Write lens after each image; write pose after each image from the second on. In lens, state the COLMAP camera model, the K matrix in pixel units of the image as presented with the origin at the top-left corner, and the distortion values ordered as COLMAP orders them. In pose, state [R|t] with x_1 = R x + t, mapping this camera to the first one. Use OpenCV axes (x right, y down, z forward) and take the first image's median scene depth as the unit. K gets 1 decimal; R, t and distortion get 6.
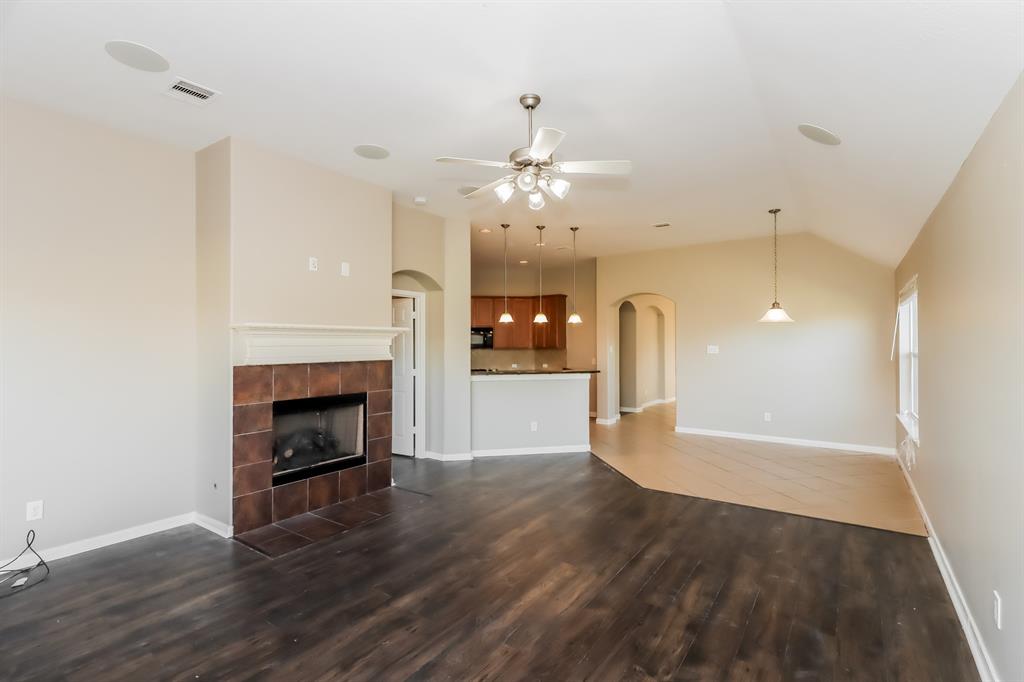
lens RADIAL K [[469.8, 0, 519.1], [0, 469.8, 340.0], [0, 0, 1]] dist [0.009832, -0.004304]
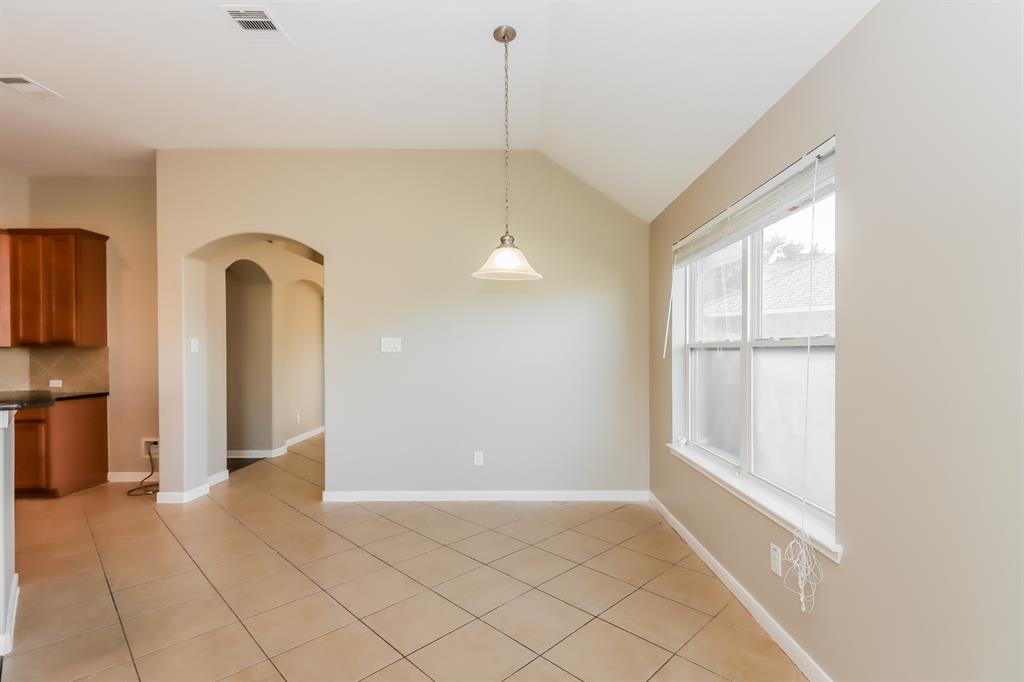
lens RADIAL K [[469.8, 0, 521.2], [0, 469.8, 357.2], [0, 0, 1]] dist [0.009832, -0.004304]
pose [[0.816188, -0.009153, 0.577714, 0.372675], [-0.004382, 0.999748, 0.022031, 0.038326], [-0.577769, -0.020513, 0.815942, 0.789947]]
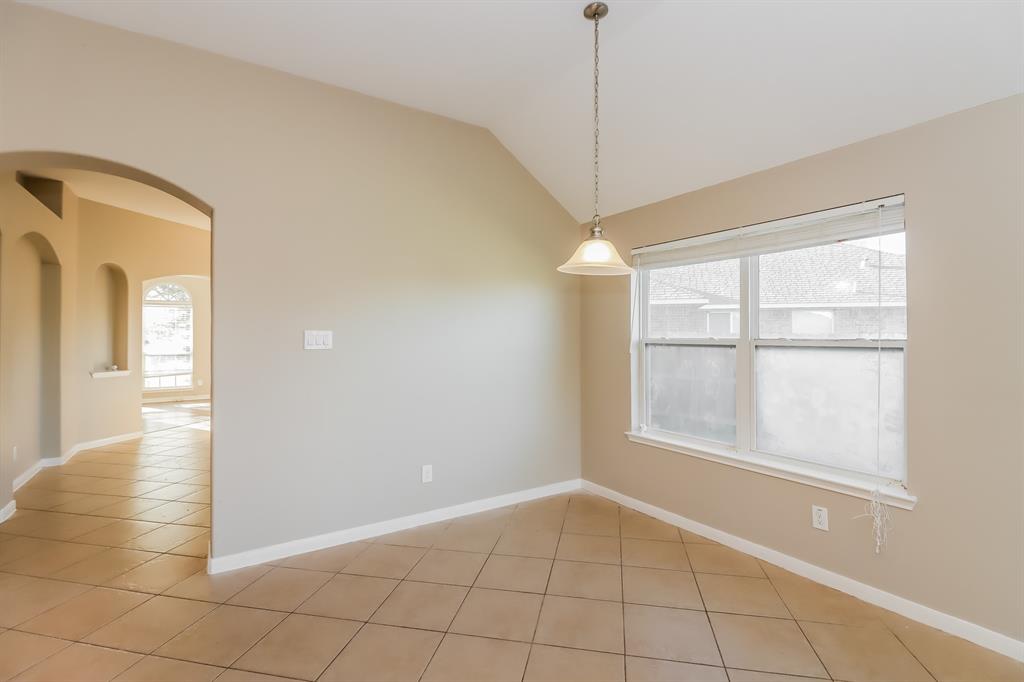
lens RADIAL K [[469.8, 0, 514.5], [0, 469.8, 333.7], [0, 0, 1]] dist [0.009832, -0.004304]
pose [[0.375391, 0.006241, 0.926846, 0.158367], [-0.008386, 0.999959, -0.003337, 0.026035], [-0.926829, -0.006520, 0.375428, 1.167403]]
